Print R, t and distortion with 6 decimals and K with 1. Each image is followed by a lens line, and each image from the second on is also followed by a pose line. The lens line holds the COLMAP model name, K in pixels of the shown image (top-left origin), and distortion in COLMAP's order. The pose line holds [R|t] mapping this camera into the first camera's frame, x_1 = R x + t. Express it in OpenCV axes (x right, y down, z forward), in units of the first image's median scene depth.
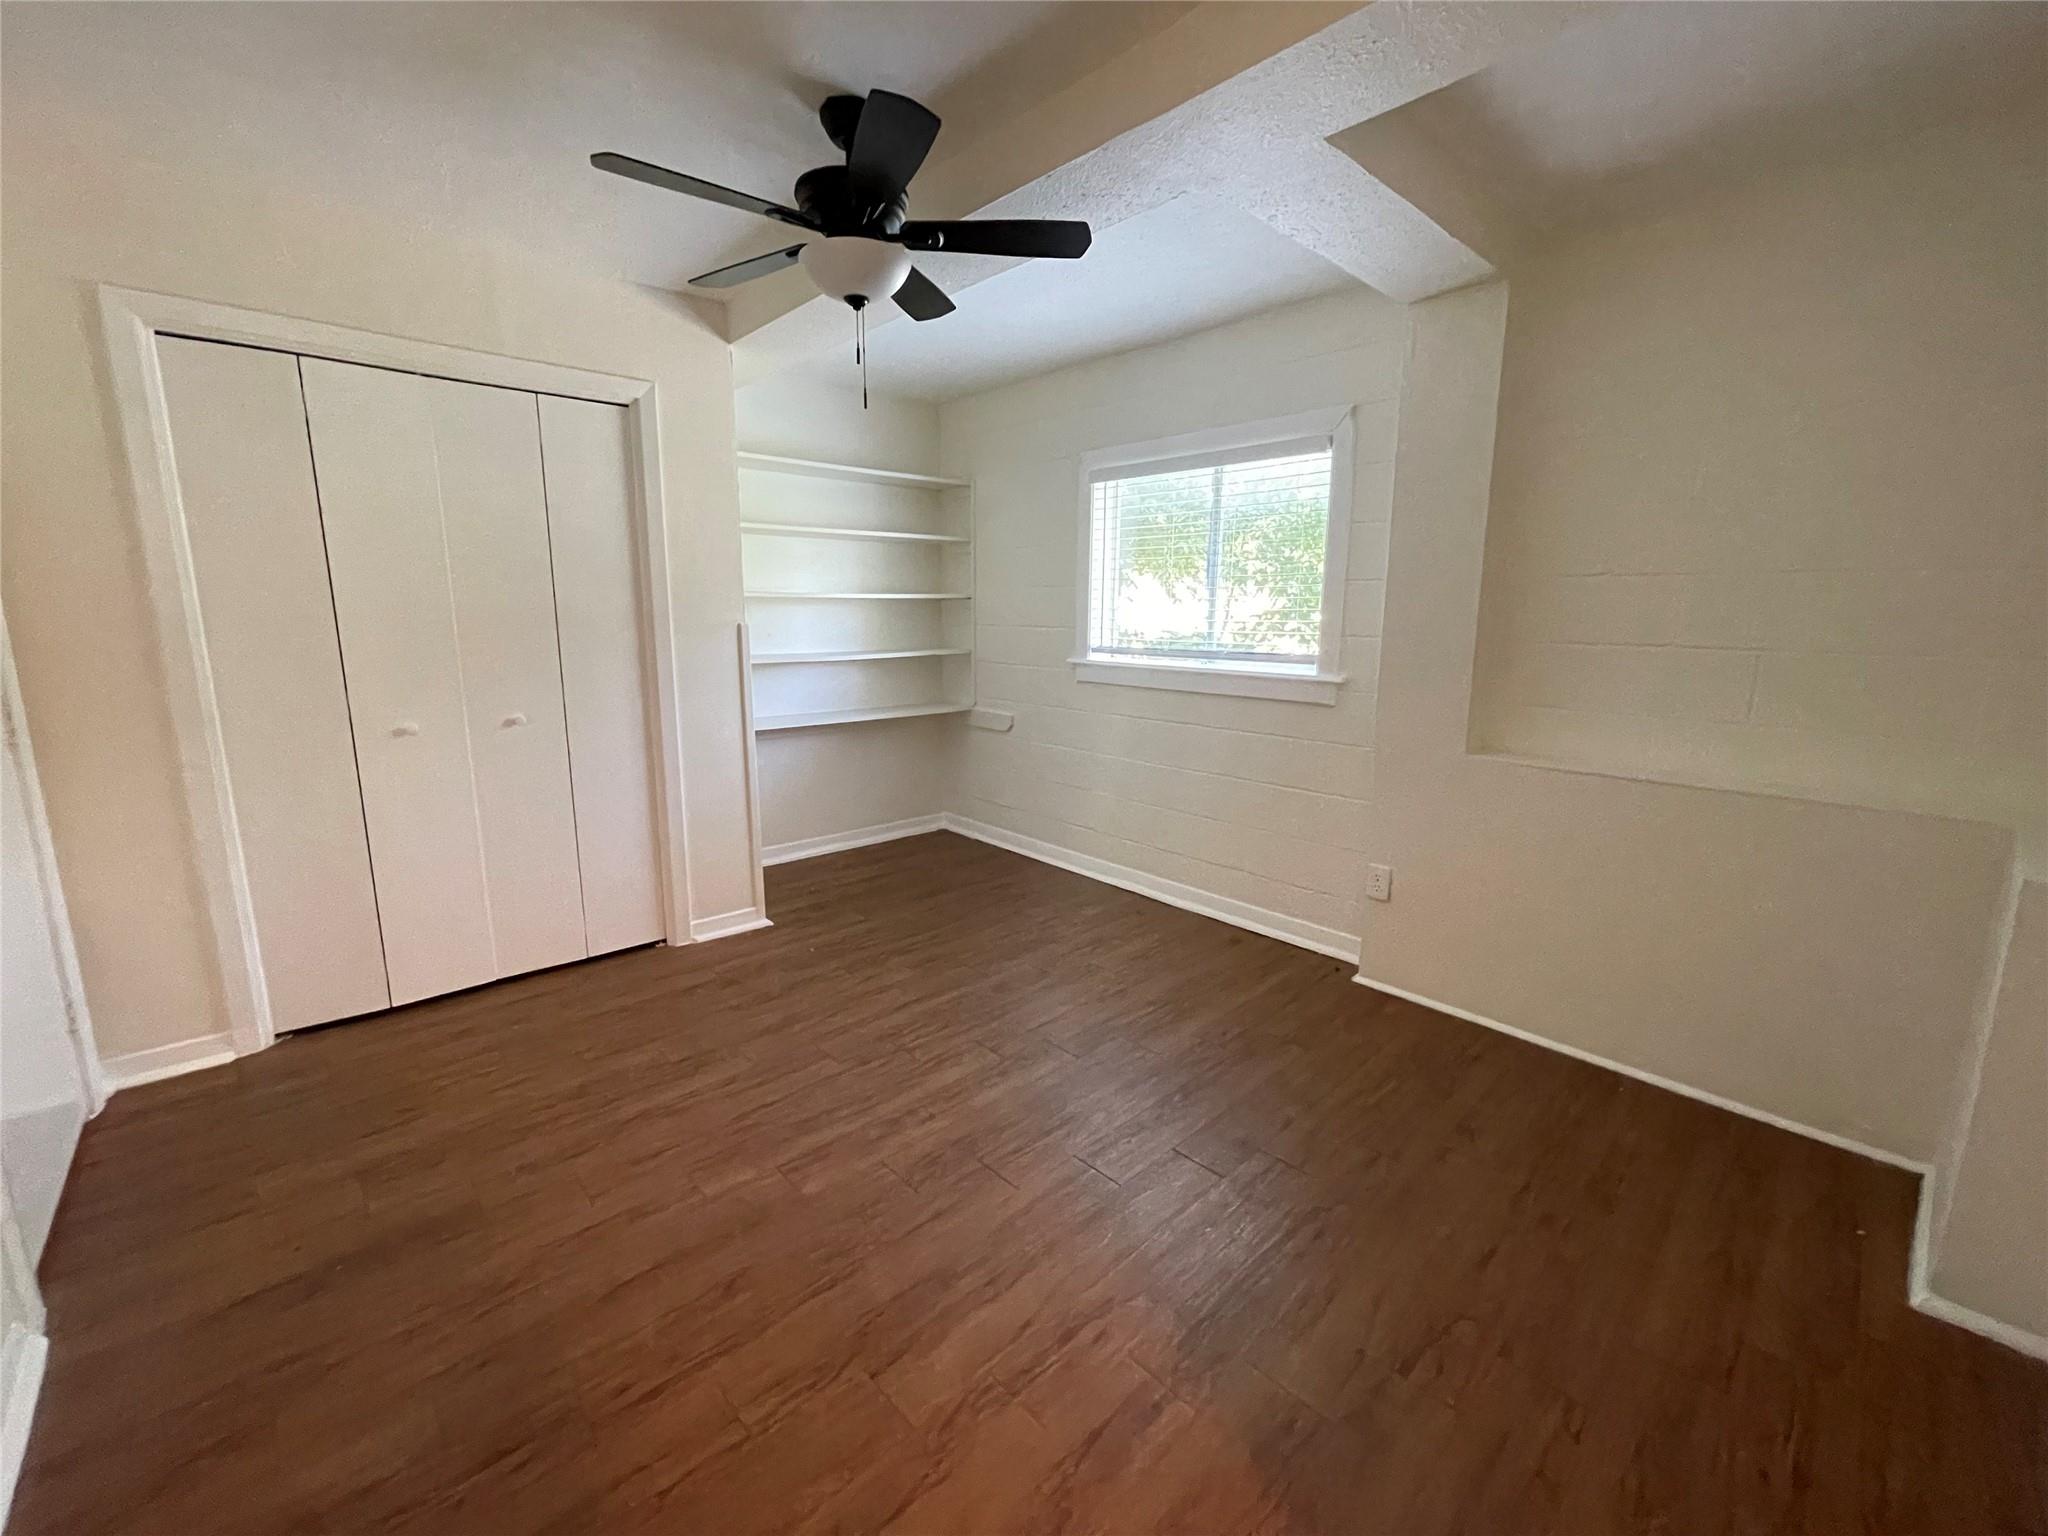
lens RADIAL K [[826.5, 0, 1020.4], [0, 826.5, 765.8], [0, 0, 1]] dist [-0.000158, -0.000066]
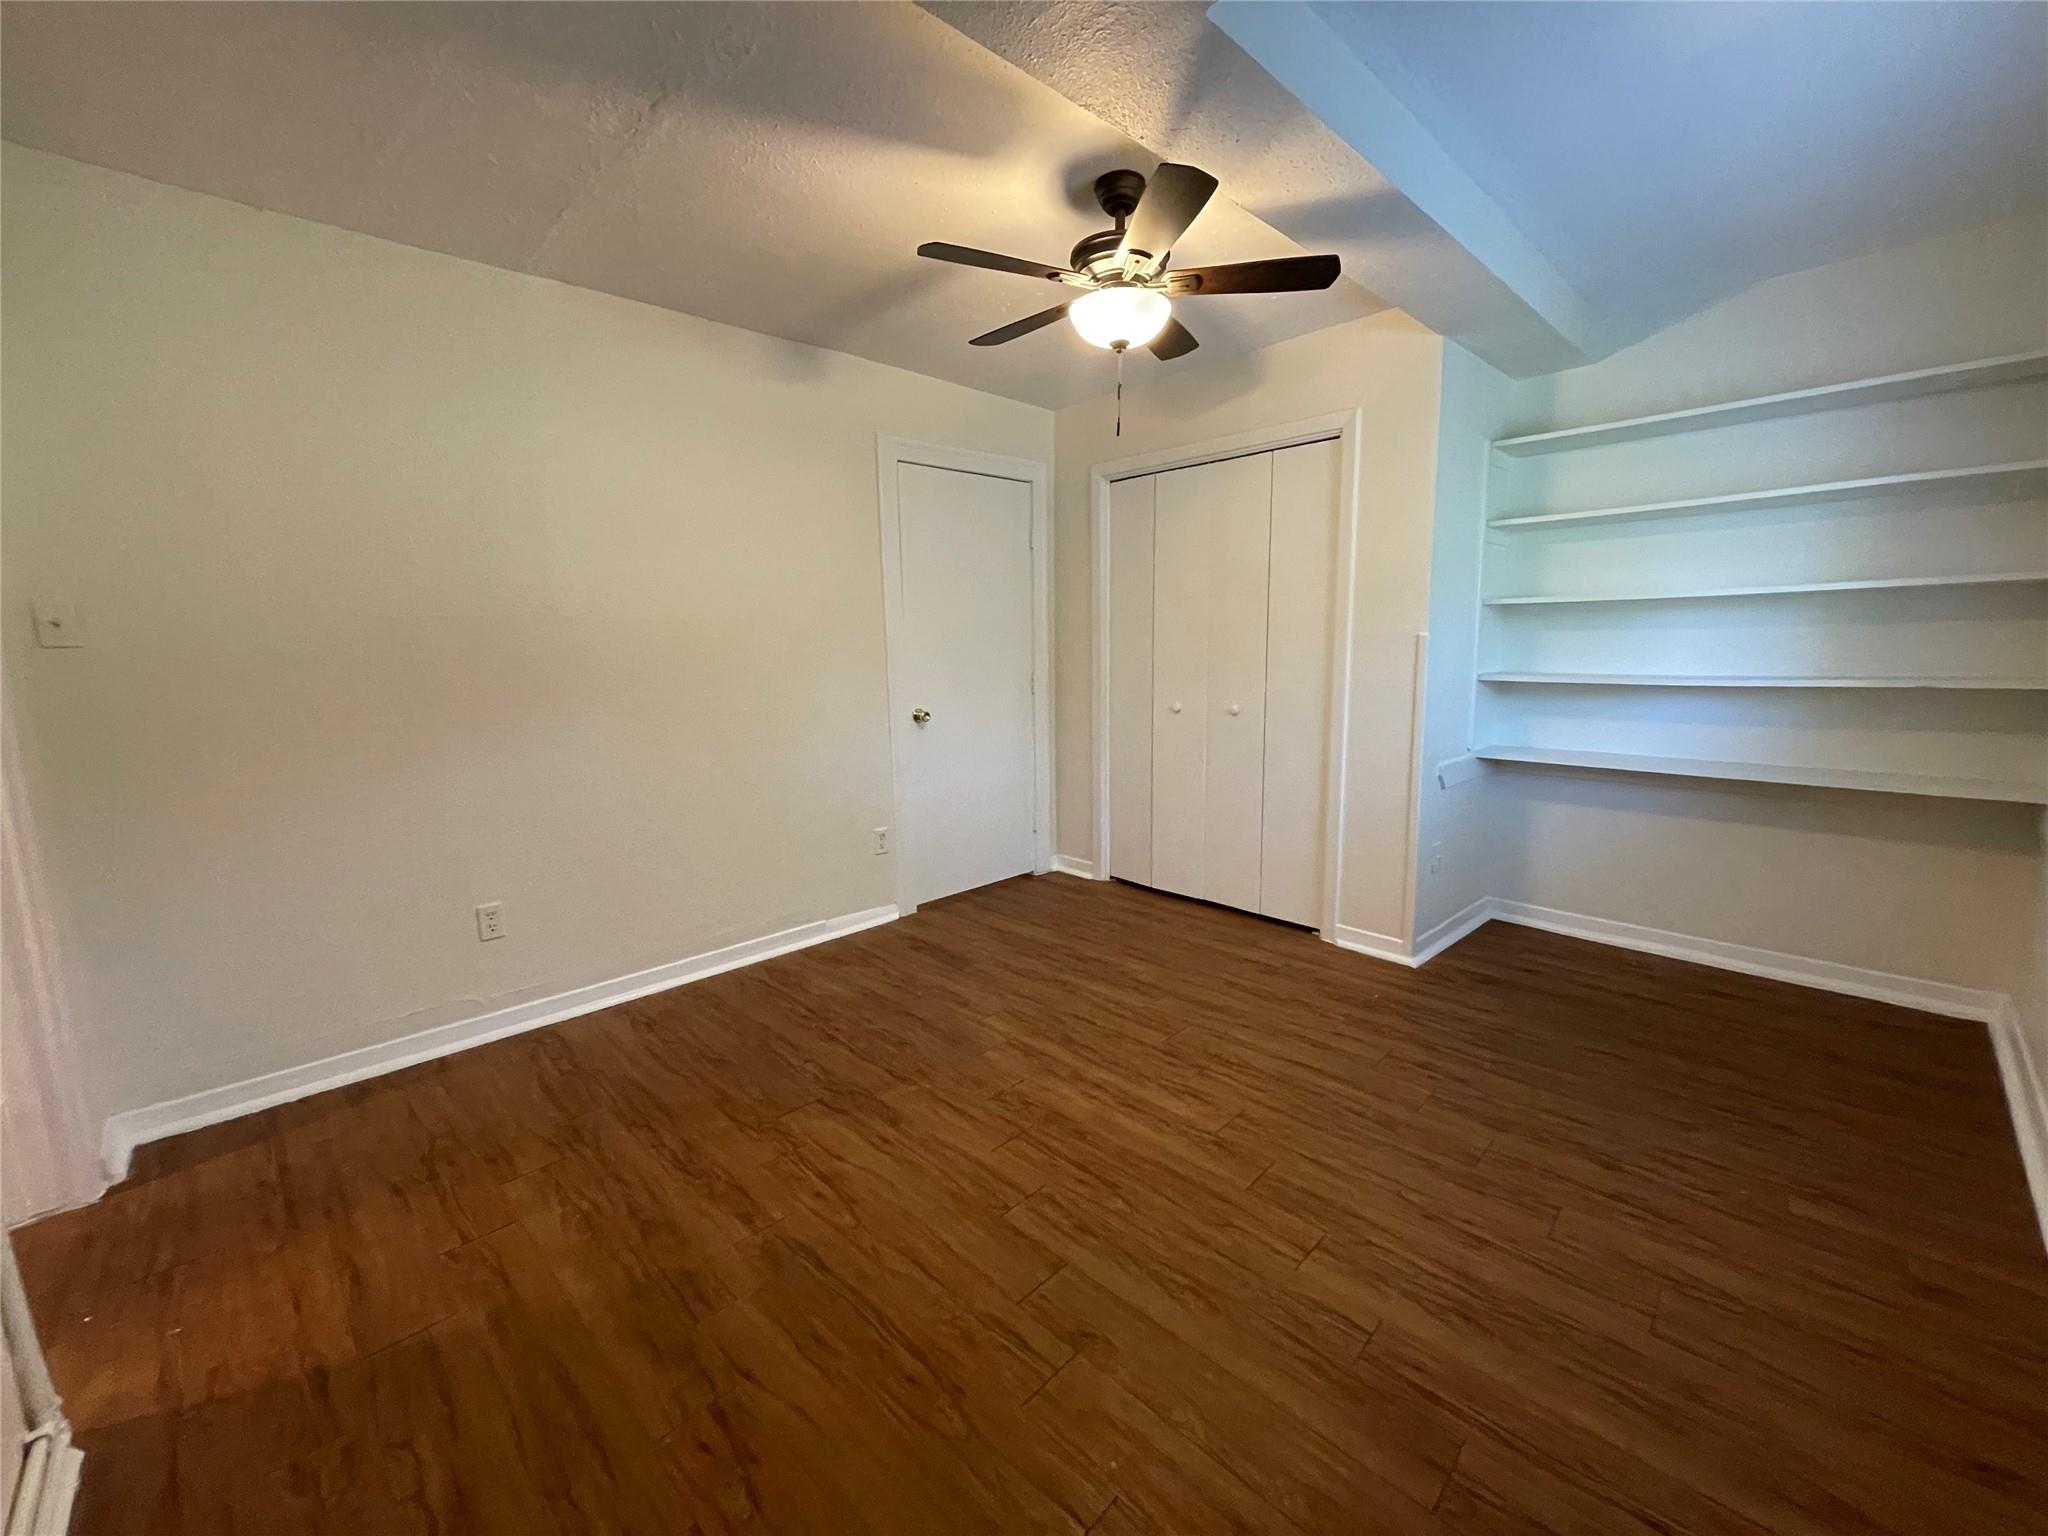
lens RADIAL K [[826.5, 0, 1020.4], [0, 826.5, 765.8], [0, 0, 1]] dist [-0.000158, -0.000066]
pose [[0.036563, 0.145614, -0.988666, 0.702977], [-0.171210, 0.975612, 0.137360, -0.093859], [0.984556, 0.164247, 0.060602, 0.628150]]
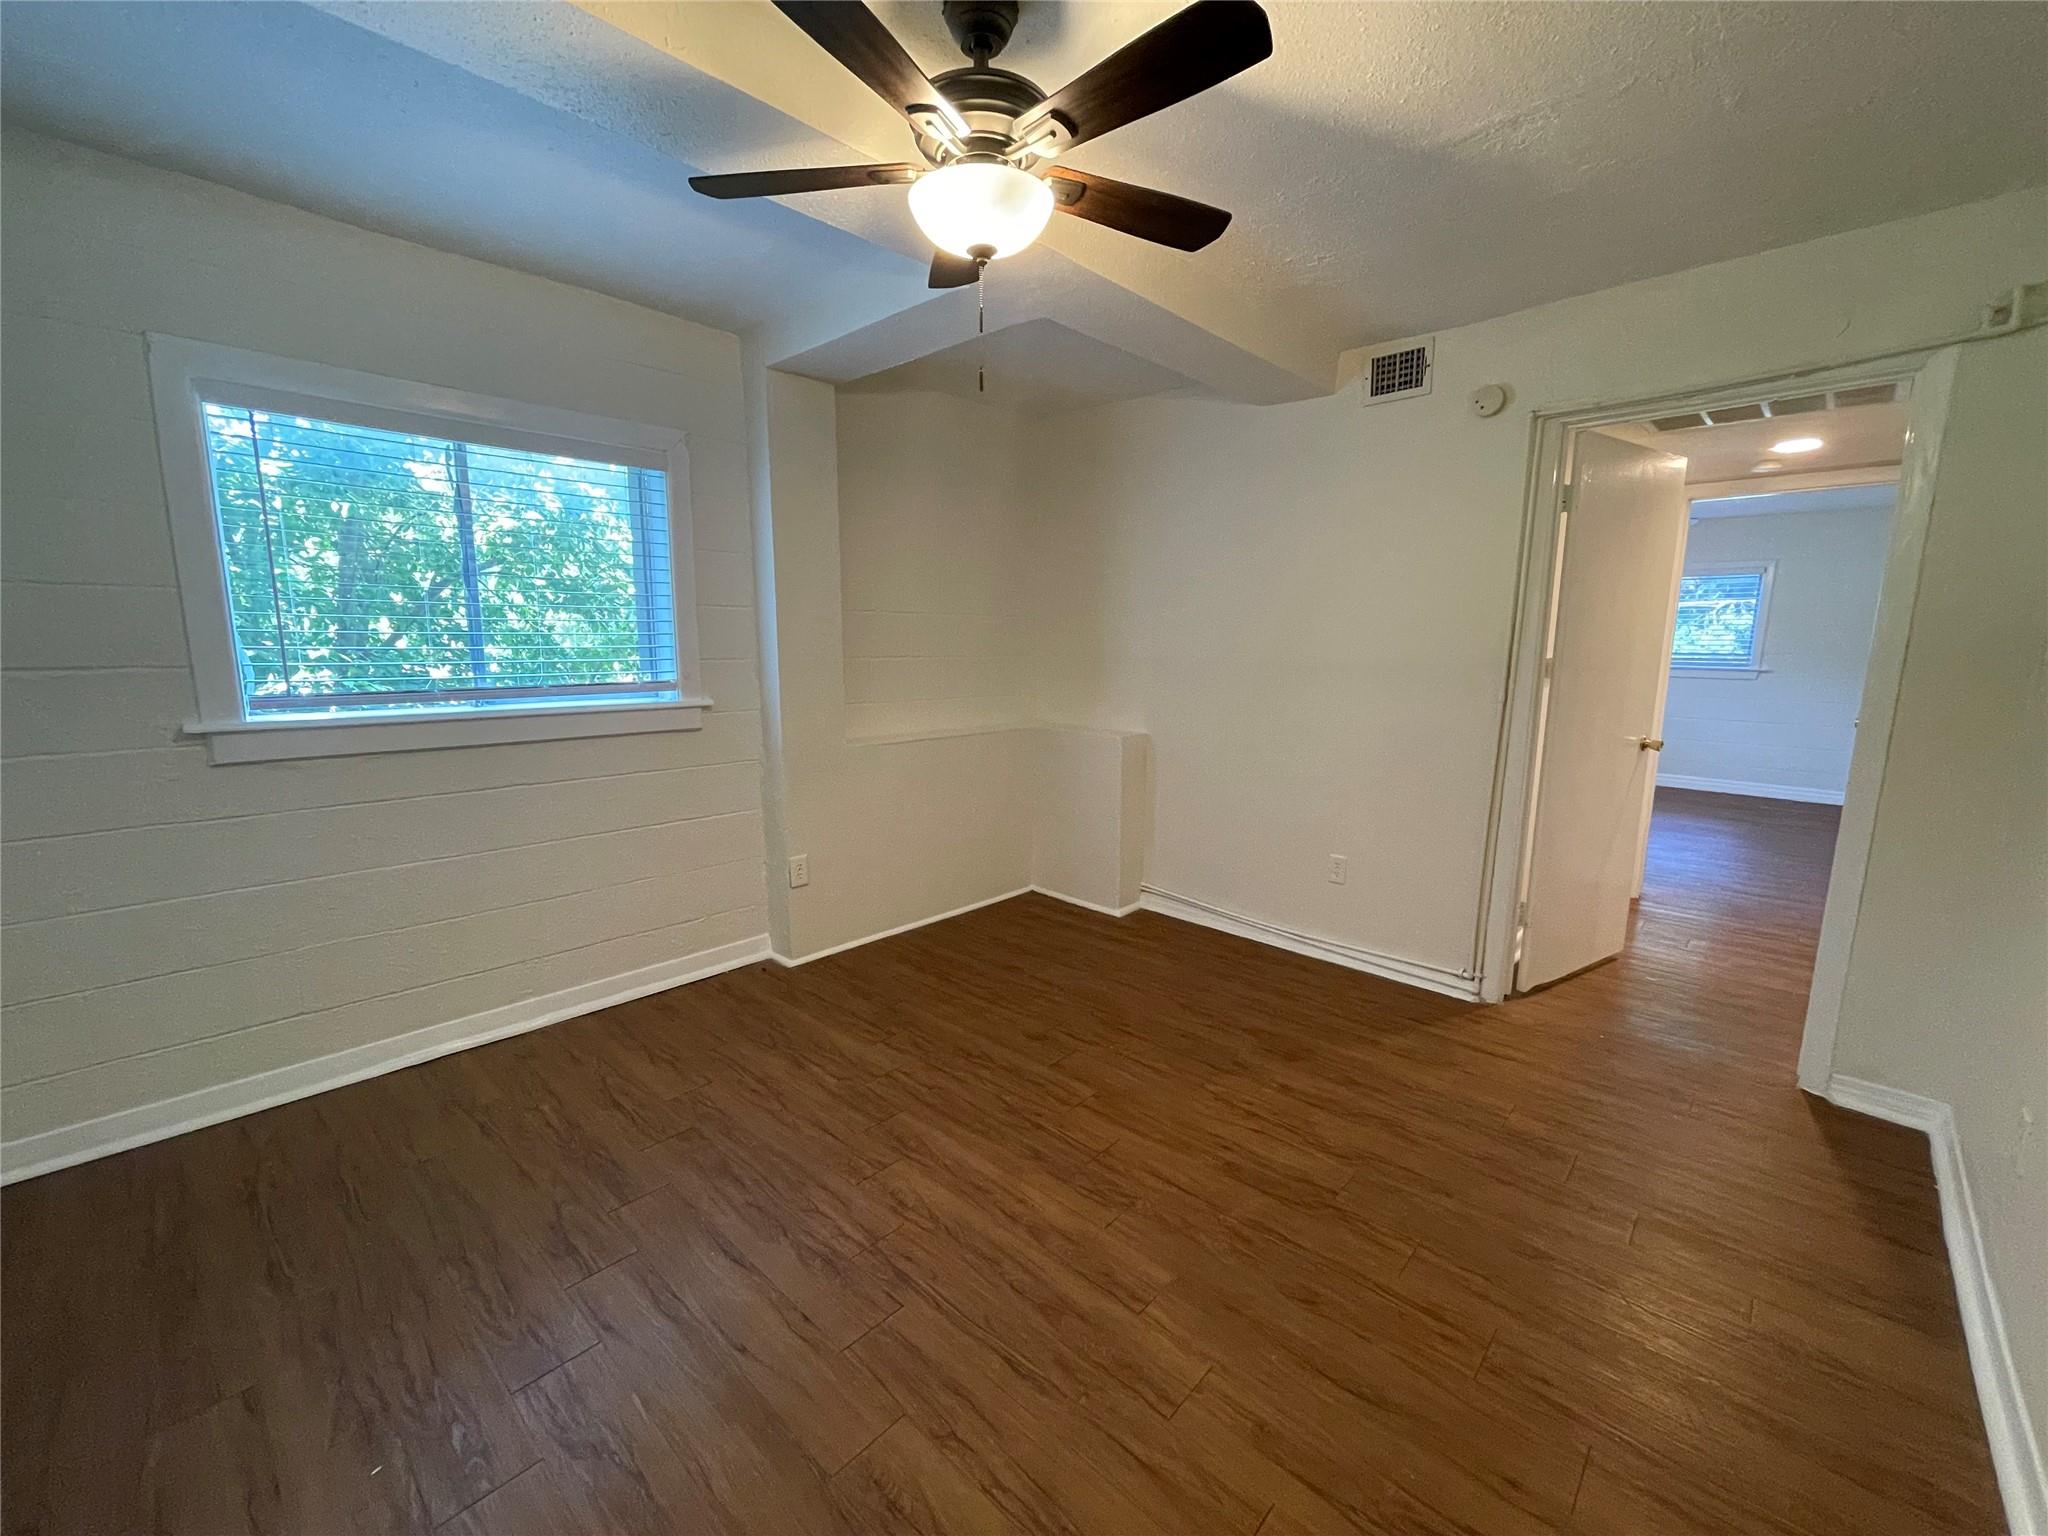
lens RADIAL K [[826.5, 0, 1020.4], [0, 826.5, 765.8], [0, 0, 1]] dist [-0.000158, -0.000066]
pose [[-0.062150, -0.162553, 0.984741, -0.744498], [0.176497, 0.969308, 0.171145, -0.154419], [-0.982337, 0.184440, -0.031552, 0.762035]]
